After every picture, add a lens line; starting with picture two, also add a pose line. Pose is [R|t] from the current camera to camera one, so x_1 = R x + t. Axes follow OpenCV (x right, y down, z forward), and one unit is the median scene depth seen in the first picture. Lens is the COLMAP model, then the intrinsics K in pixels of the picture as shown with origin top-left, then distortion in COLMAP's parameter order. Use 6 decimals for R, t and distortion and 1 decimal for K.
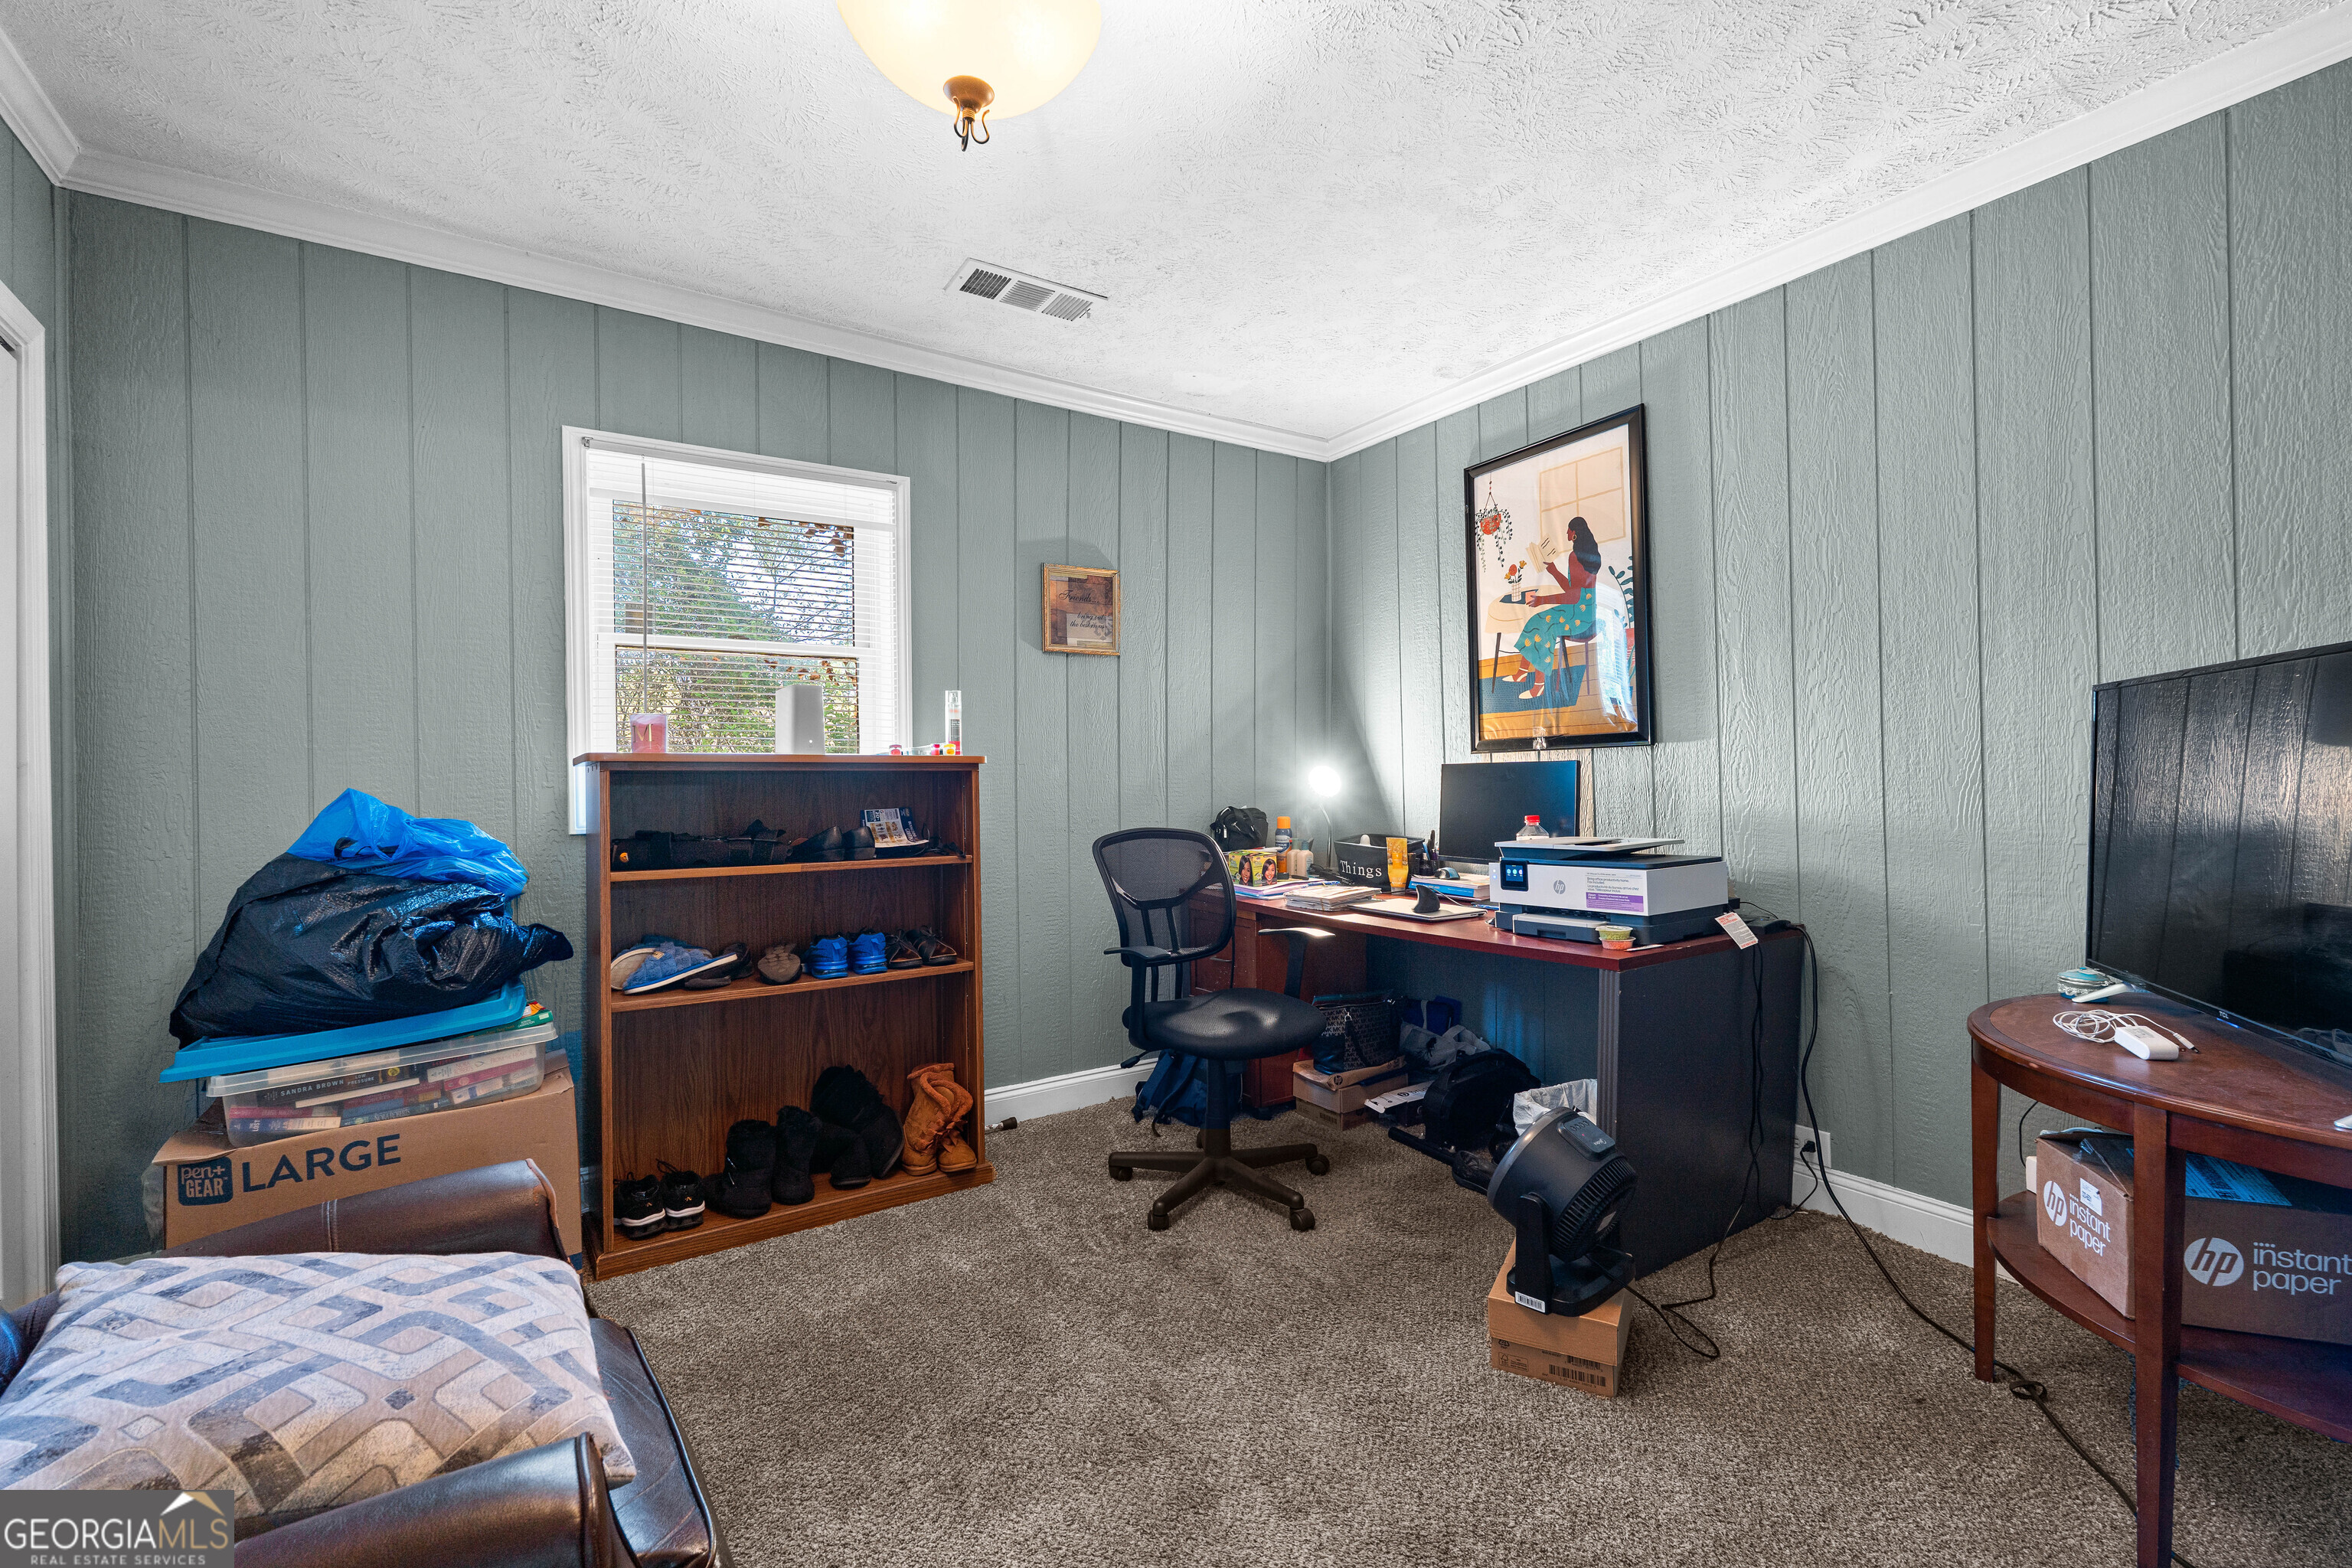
lens RADIAL K [[1016.0, 0, 1174.4], [0, 1016.0, 781.3], [0, 0, 1]] dist [-0.005137, 0.000204]
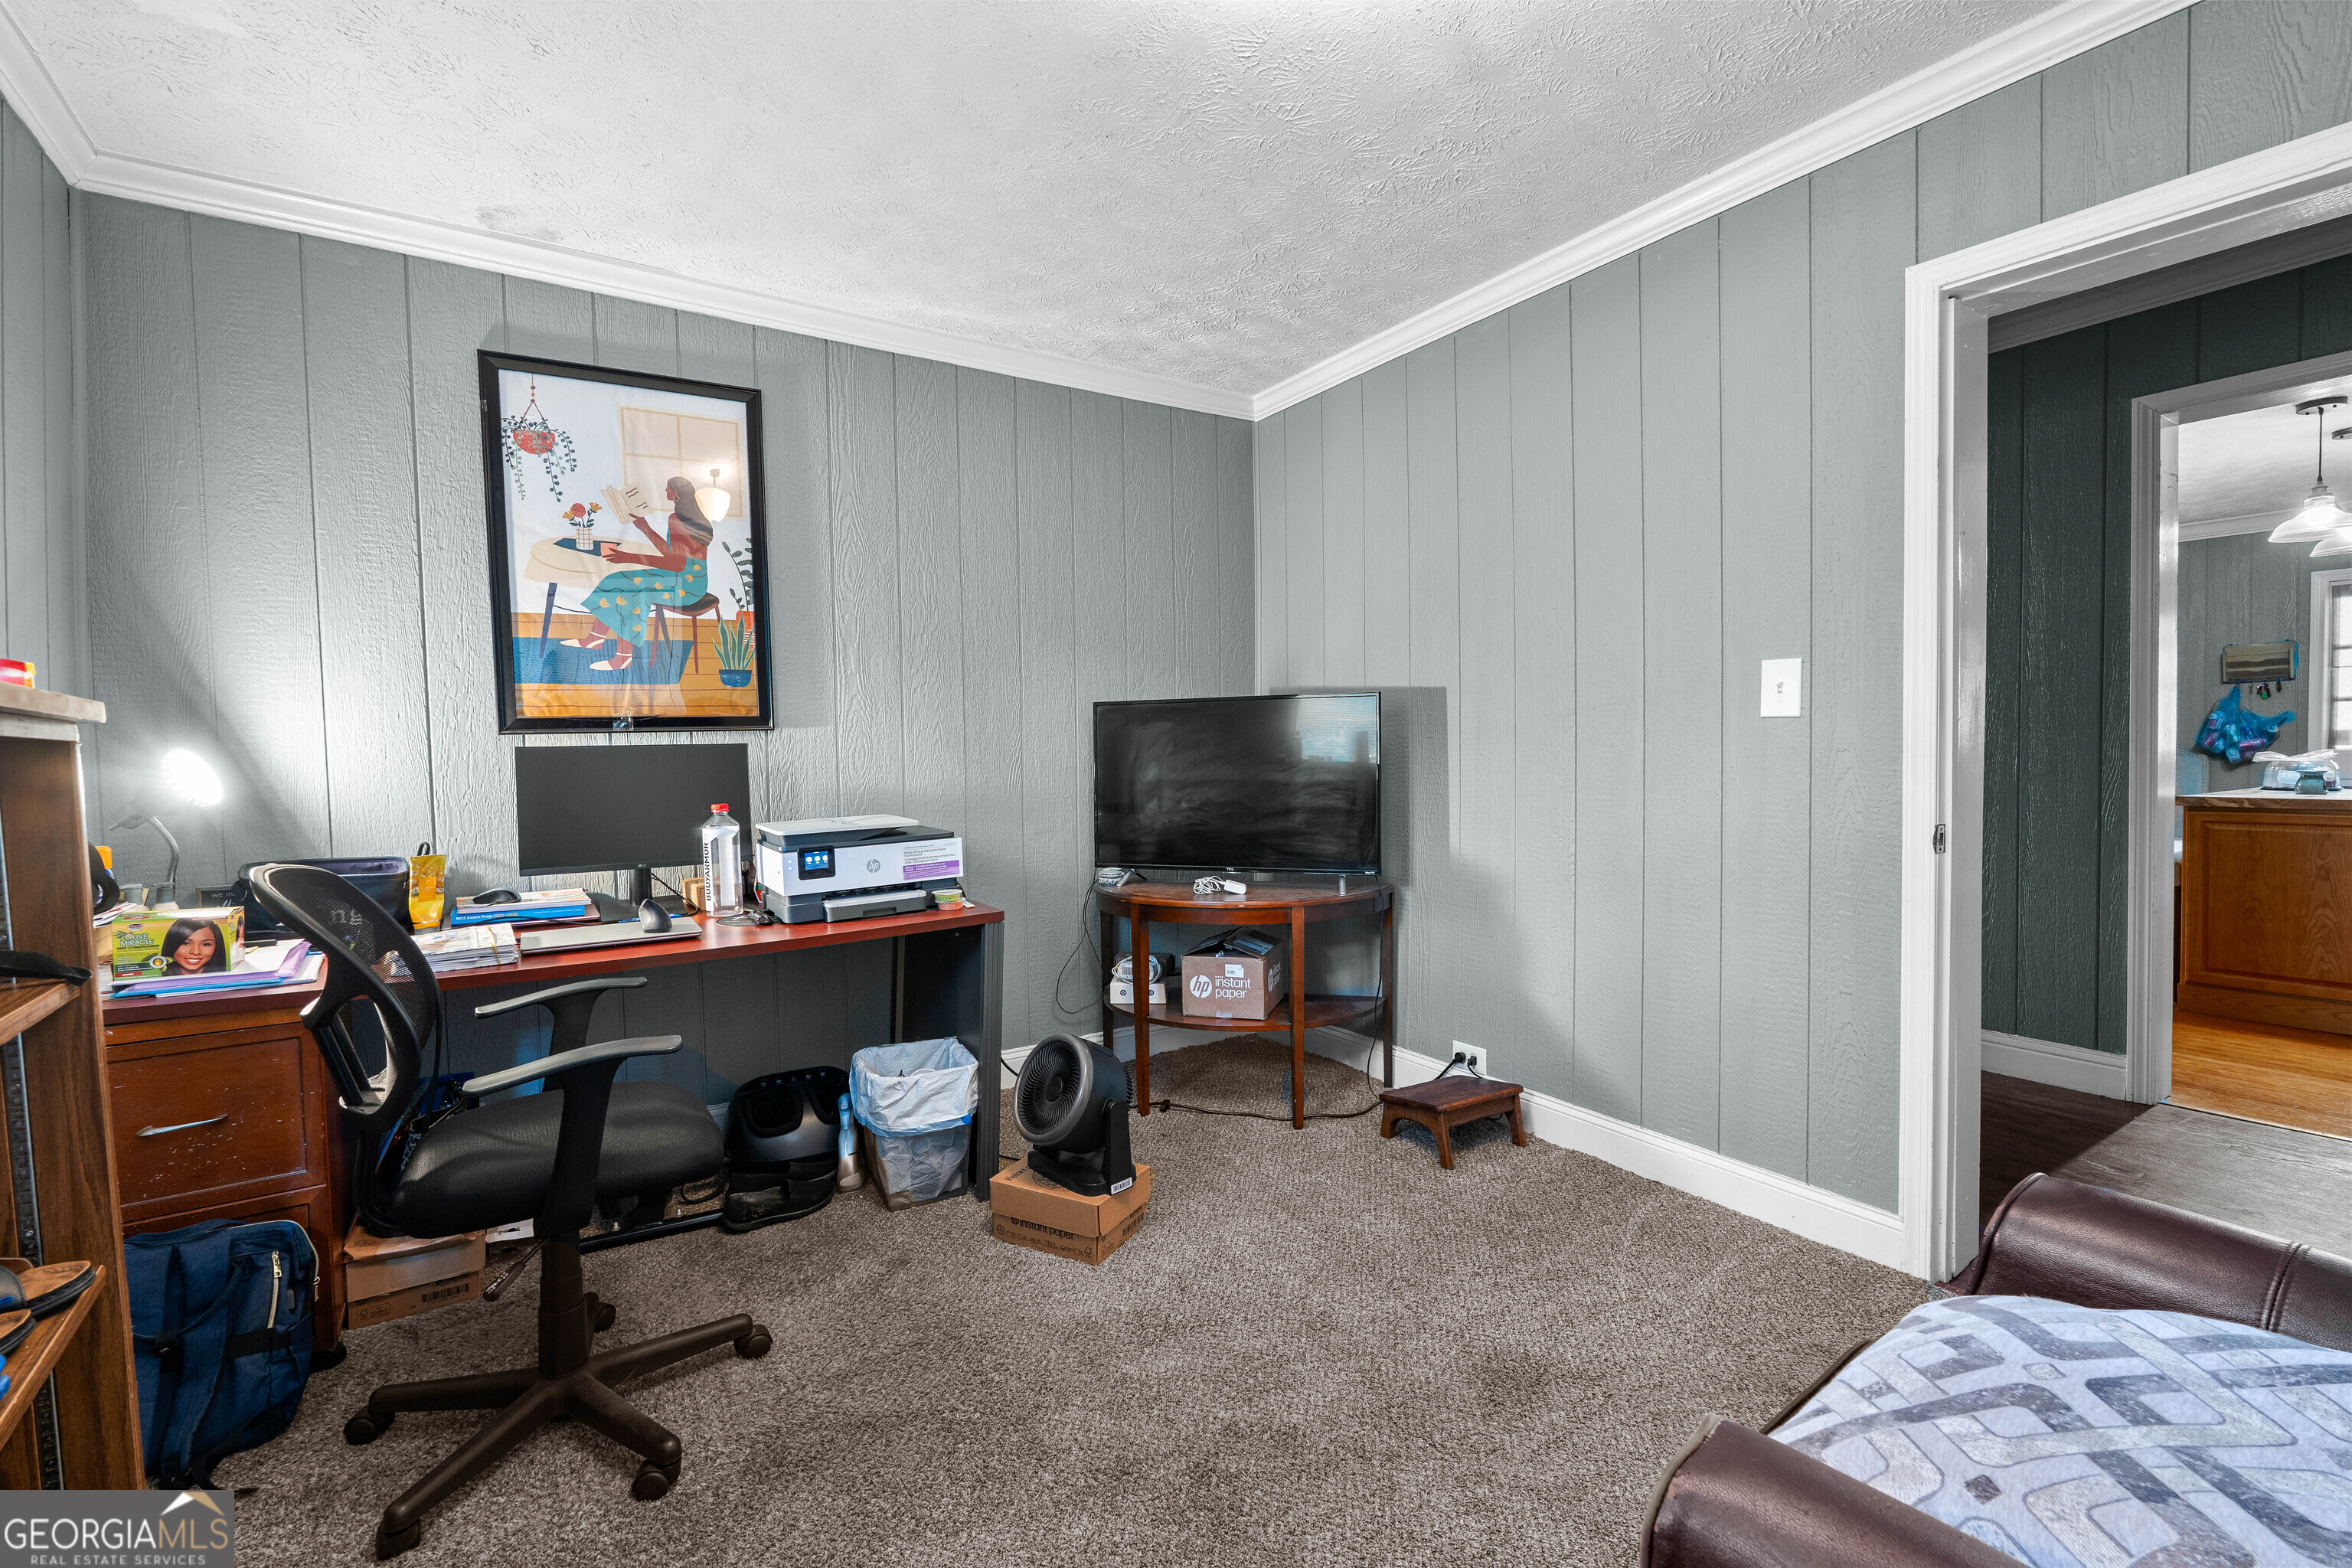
lens RADIAL K [[1016.0, 0, 1171.4], [0, 1016.0, 783.7], [0, 0, 1]] dist [-0.005137, 0.000204]
pose [[-0.001201, -0.022713, 0.999741, -0.506202], [0.023309, 0.999470, 0.022734, 0.004046], [-0.999728, 0.023330, -0.000671, 0.552429]]
